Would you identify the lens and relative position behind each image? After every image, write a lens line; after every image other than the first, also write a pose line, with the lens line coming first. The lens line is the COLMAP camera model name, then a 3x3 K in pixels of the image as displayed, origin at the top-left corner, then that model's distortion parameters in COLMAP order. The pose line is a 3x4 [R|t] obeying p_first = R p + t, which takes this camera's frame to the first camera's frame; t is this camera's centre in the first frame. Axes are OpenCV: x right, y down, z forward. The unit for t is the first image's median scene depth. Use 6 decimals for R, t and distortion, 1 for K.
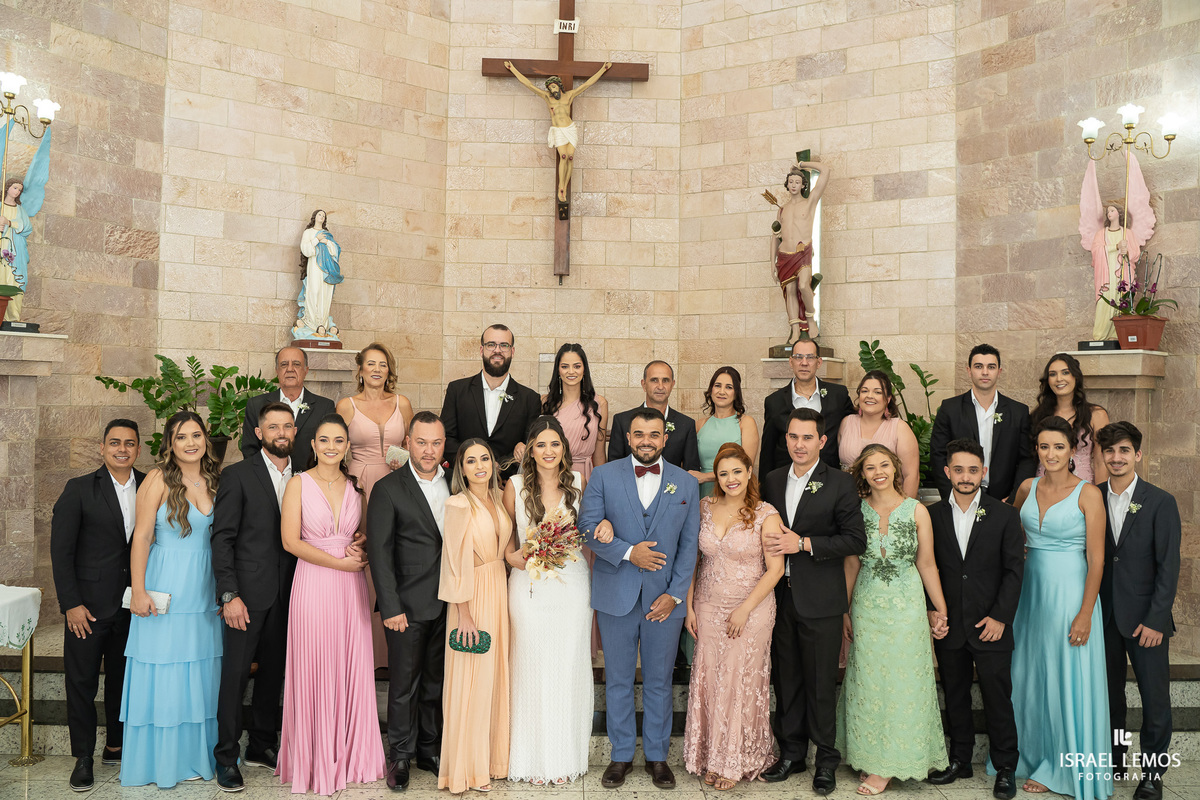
lens RADIAL K [[974.4, 0, 595.8], [0, 974.4, 396.6], [0, 0, 1]] dist [-0.118420, 0.091834]
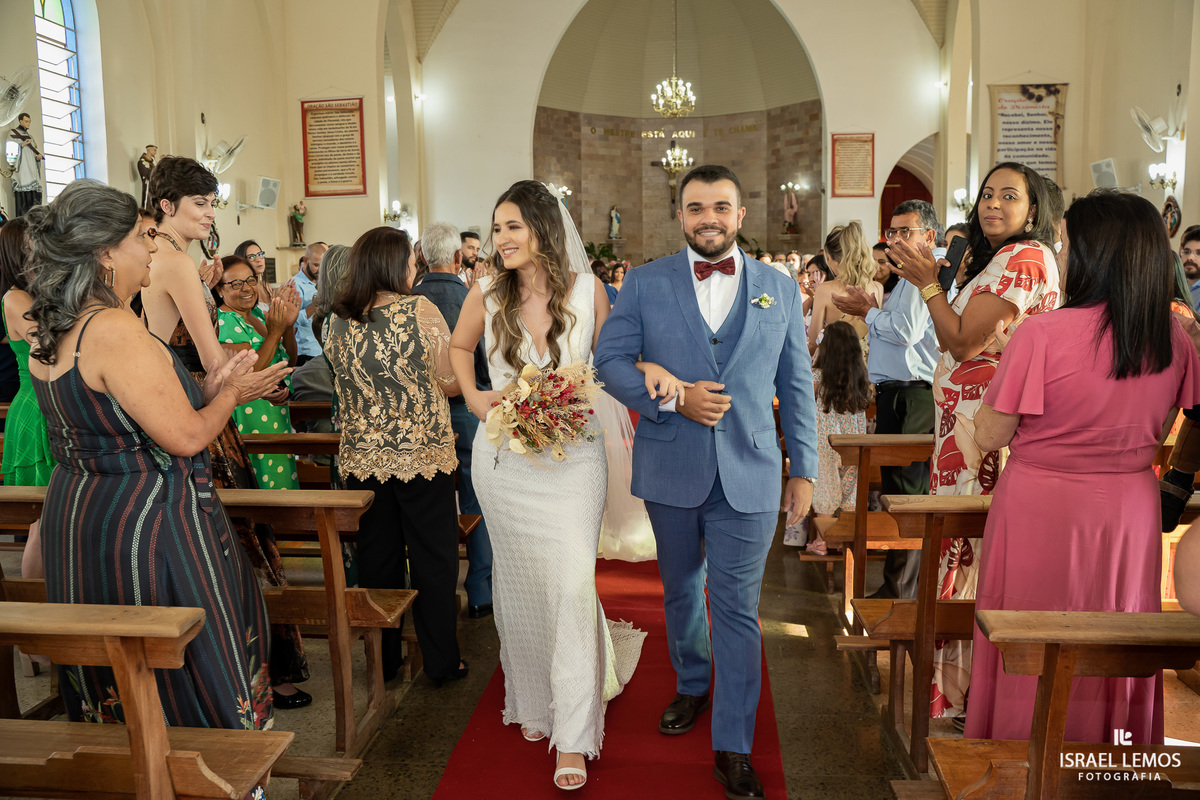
lens RADIAL K [[974.4, 0, 595.8], [0, 974.4, 396.6], [0, 0, 1]] dist [-0.118420, 0.091834]
pose [[0.992669, -0.014424, -0.120005, 0.126786], [0.028735, 0.992551, 0.118390, 0.130319], [0.117403, -0.120970, 0.985689, -3.320995]]
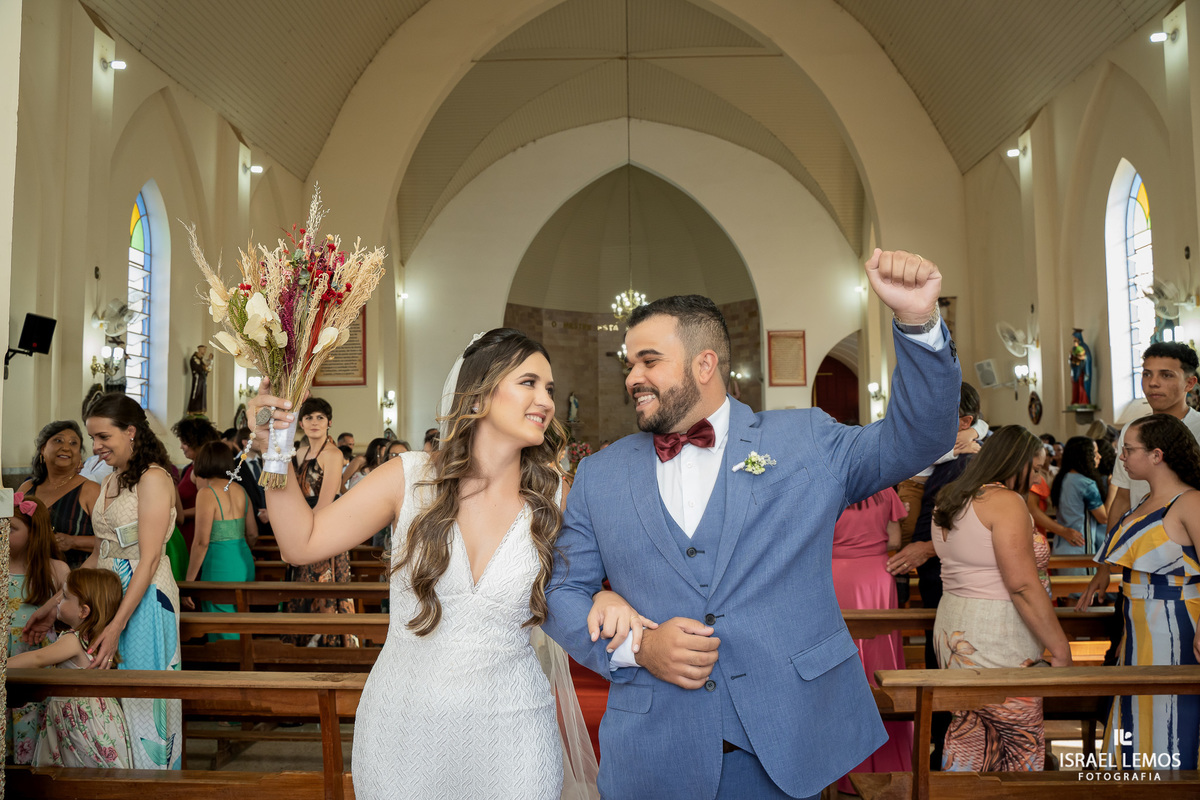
lens RADIAL K [[974.4, 0, 595.8], [0, 974.4, 396.6], [0, 0, 1]] dist [-0.118420, 0.091834]
pose [[0.997485, -0.029961, -0.064227, 0.116733], [0.025890, 0.997658, -0.063309, 0.124749], [0.065973, 0.061487, 0.995925, -3.648726]]
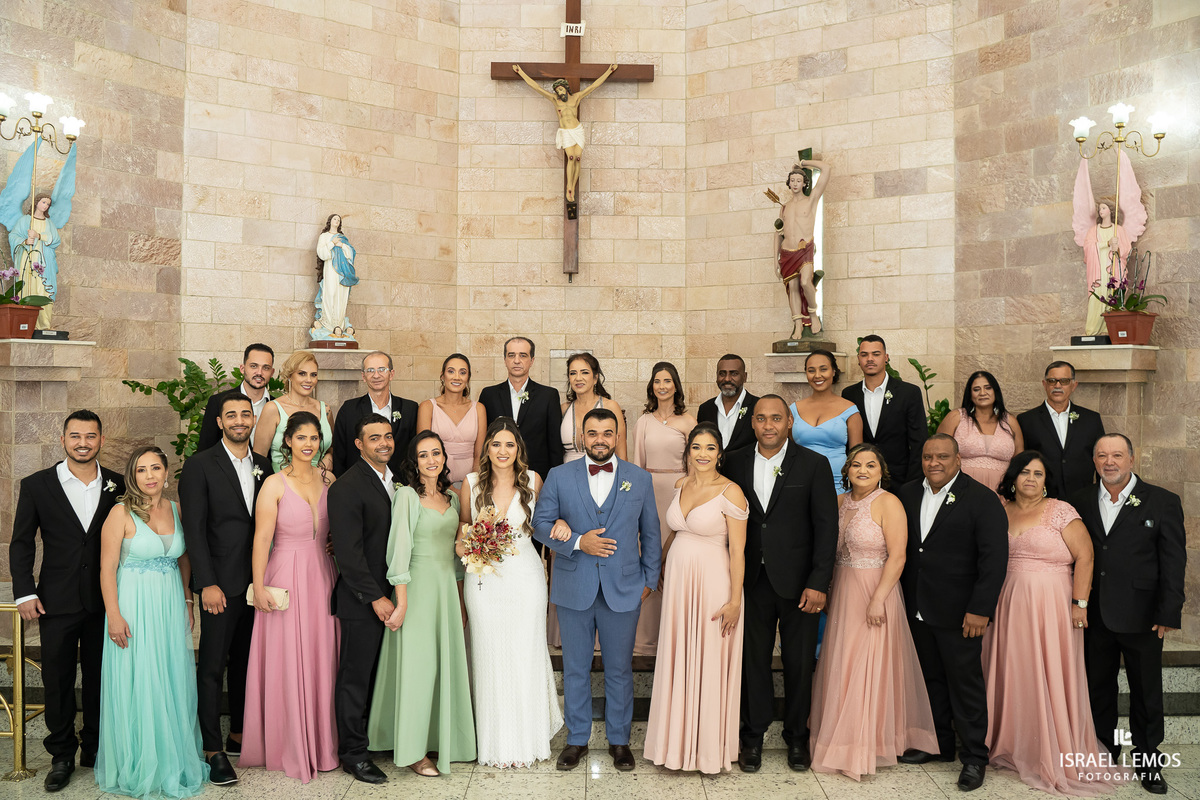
lens RADIAL K [[974.4, 0, 595.8], [0, 974.4, 396.6], [0, 0, 1]] dist [-0.118420, 0.091834]
pose [[0.999619, -0.009222, -0.026009, 0.018909], [0.009620, 0.999838, 0.015228, -0.011479], [0.025864, -0.015473, 0.999546, -0.030854]]
